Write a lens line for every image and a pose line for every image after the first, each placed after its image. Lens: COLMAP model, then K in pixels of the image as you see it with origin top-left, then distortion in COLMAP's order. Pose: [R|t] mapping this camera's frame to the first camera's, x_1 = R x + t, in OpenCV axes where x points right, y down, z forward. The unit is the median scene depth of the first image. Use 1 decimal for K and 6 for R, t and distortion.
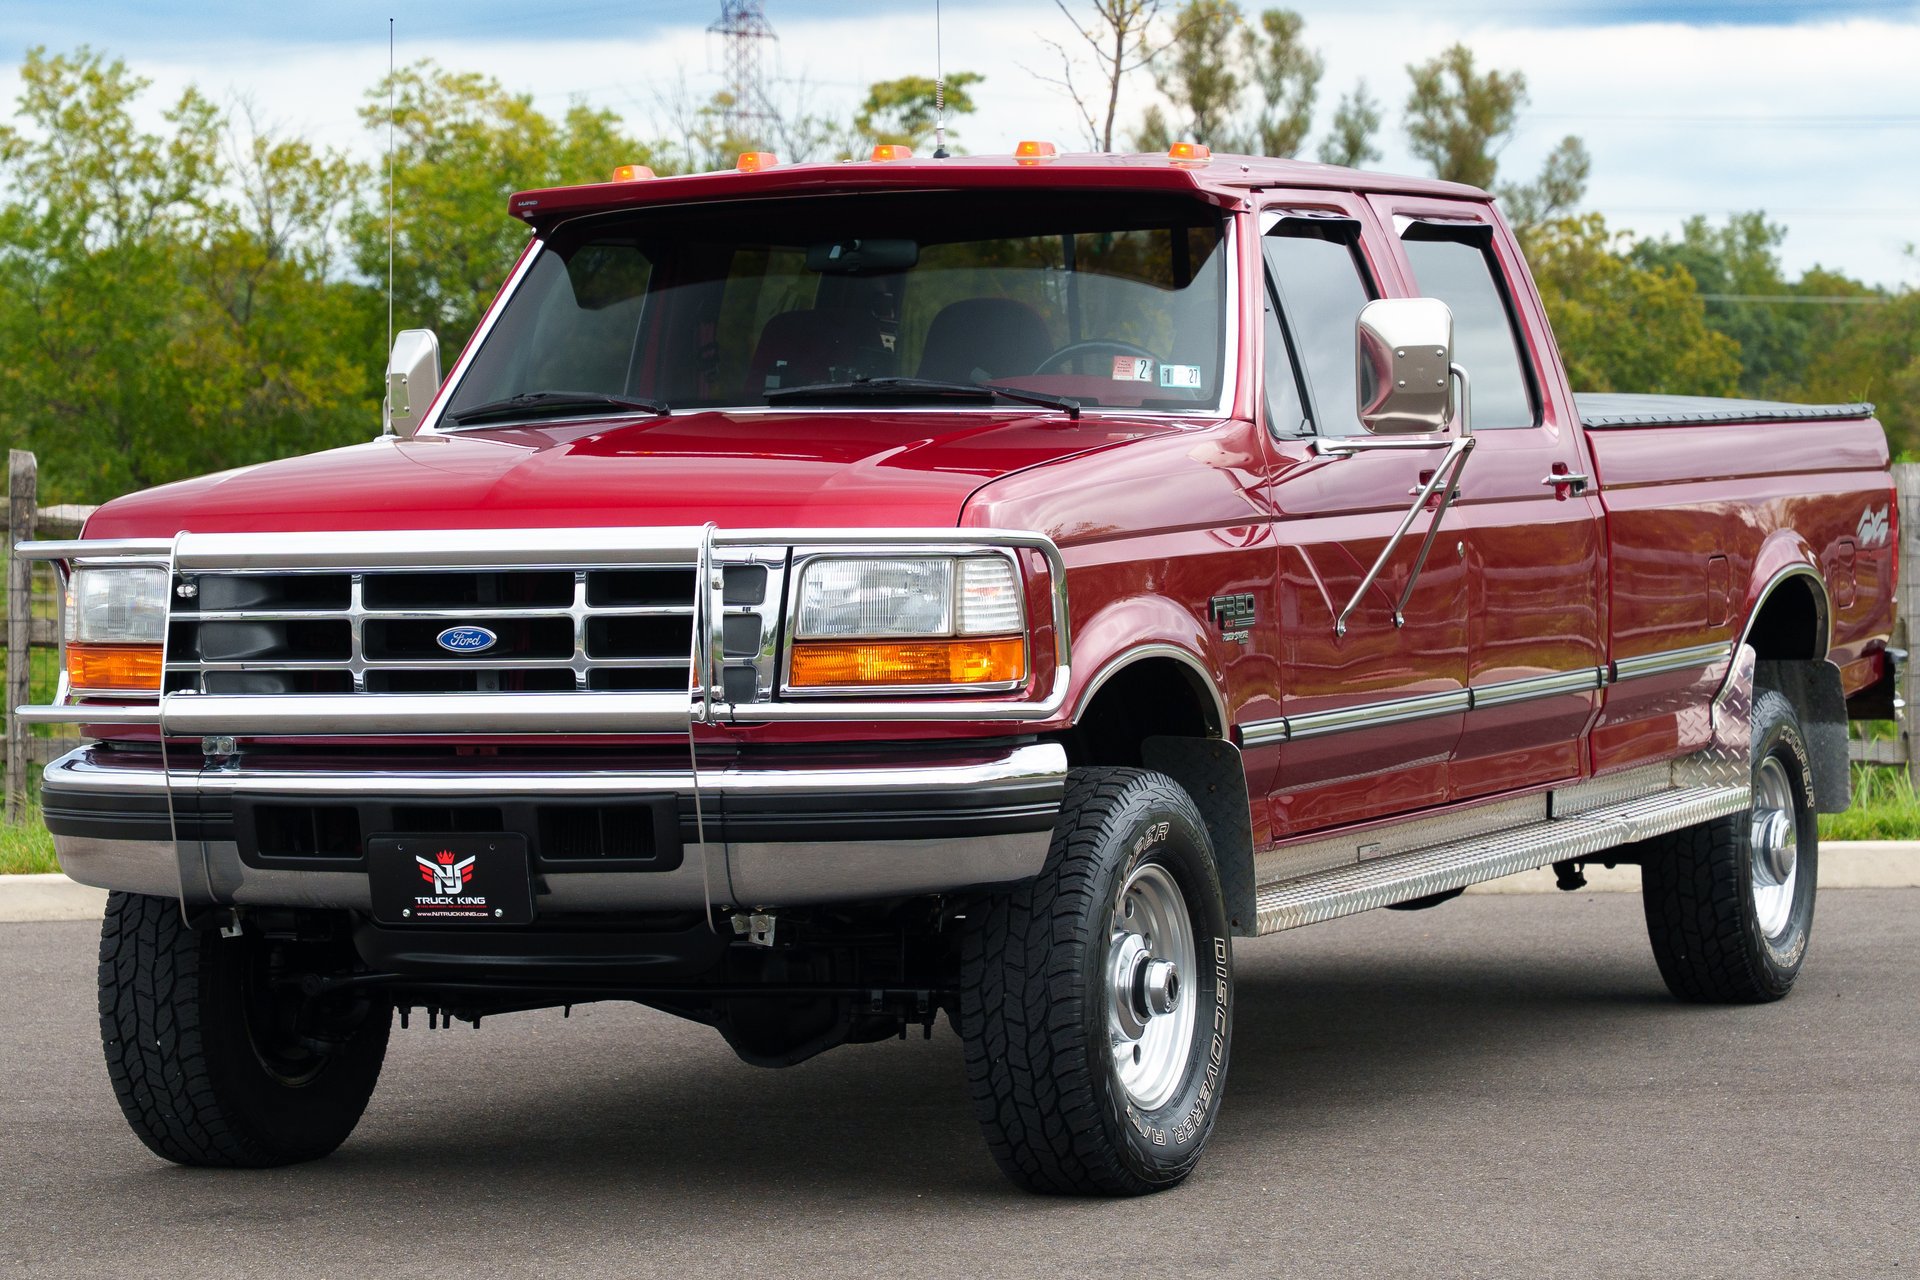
lens RADIAL K [[6162.8, 0, 984.2], [0, 6162.8, 641.6], [0, 0, 1]] dist [0.347668, -1.496161]
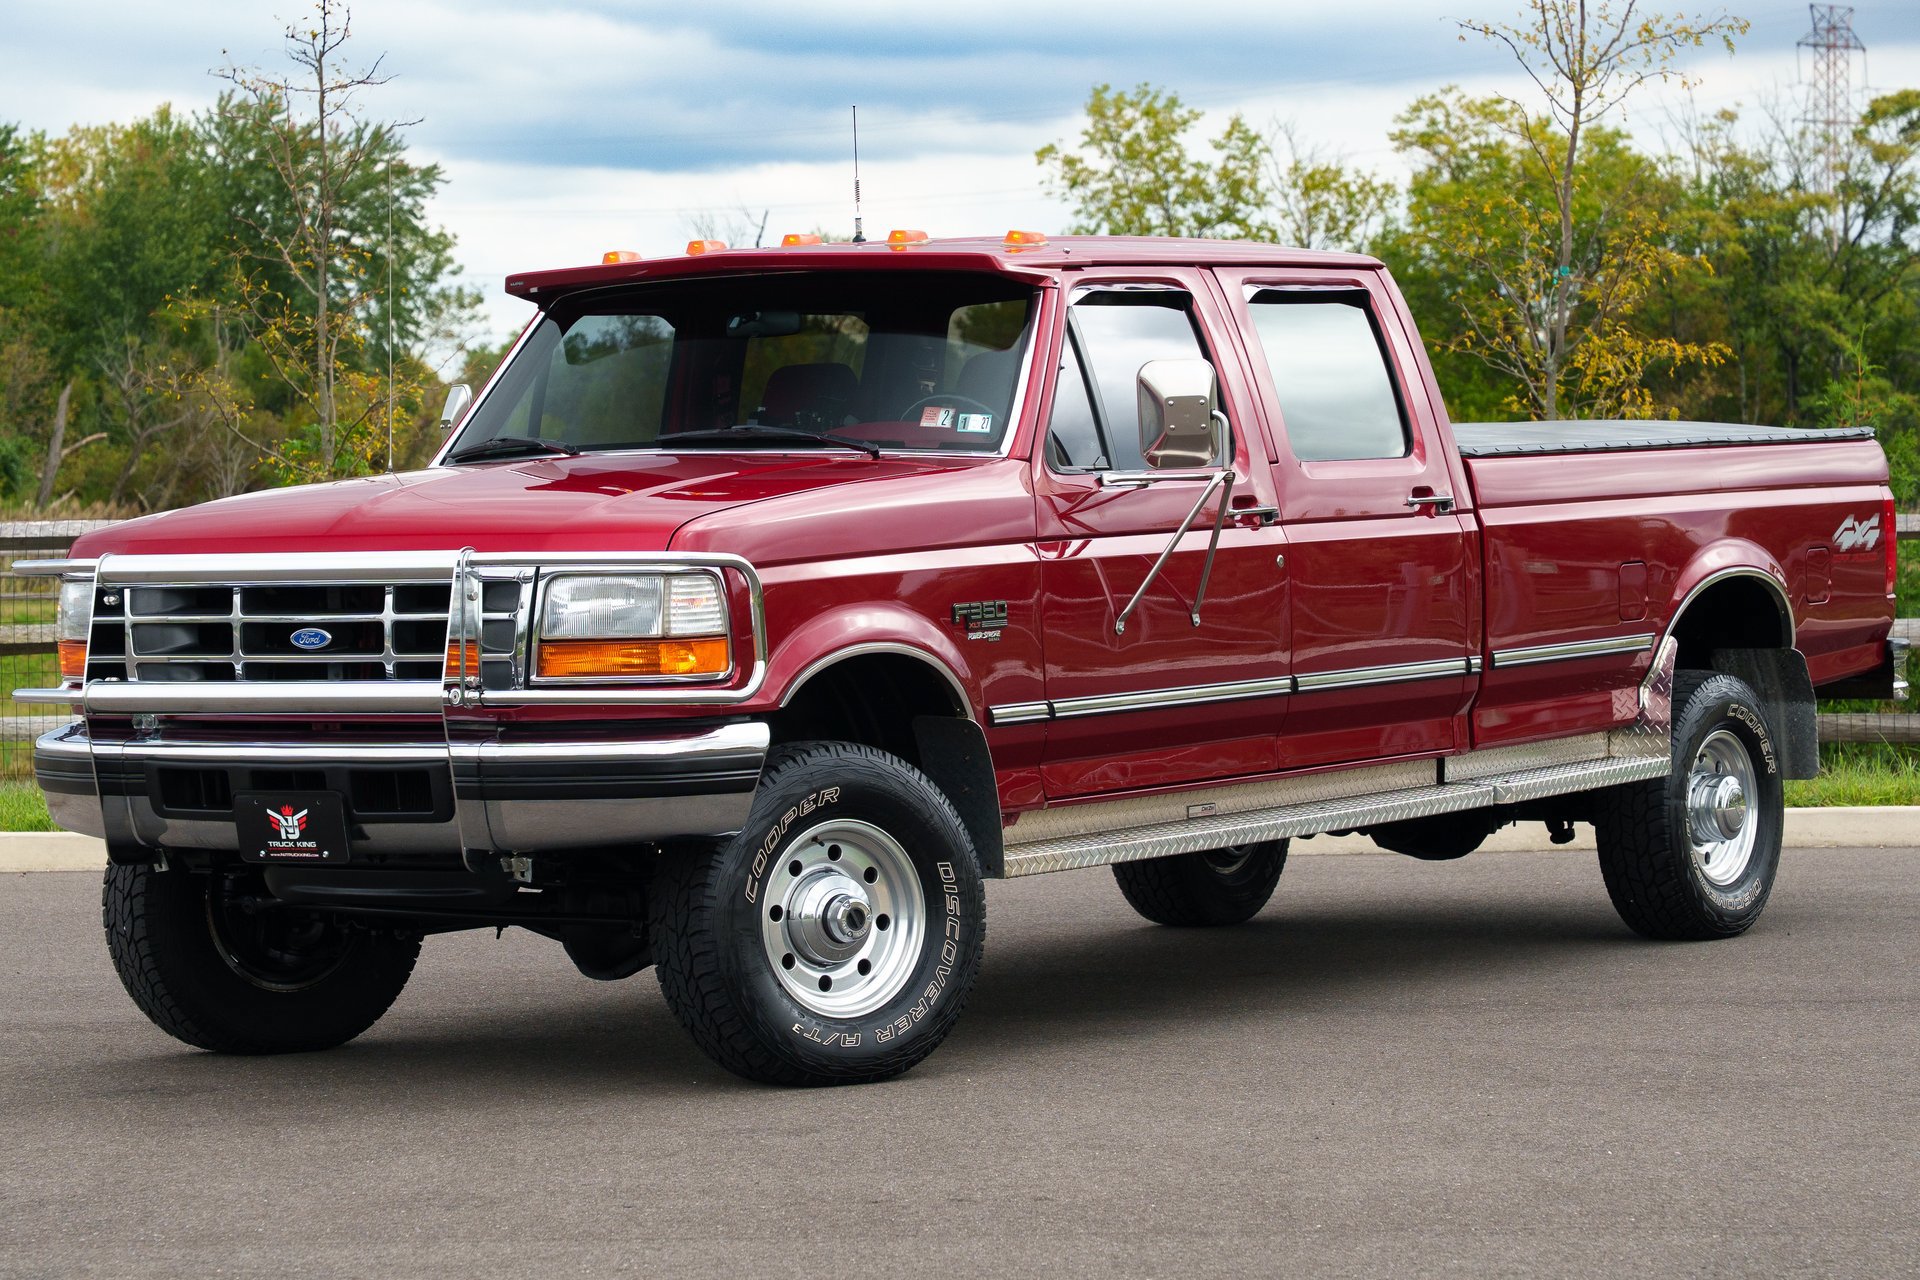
lens RADIAL K [[5718.3, 0, 999.1], [0, 5718.3, 676.7], [0, 0, 1]] dist [0.348517, -1.469958]
pose [[0.981155, 0.001091, -0.193217, 0.222465], [0.000951, 0.999945, 0.010471, -0.003742], [0.193218, -0.010458, 0.981100, -0.101603]]
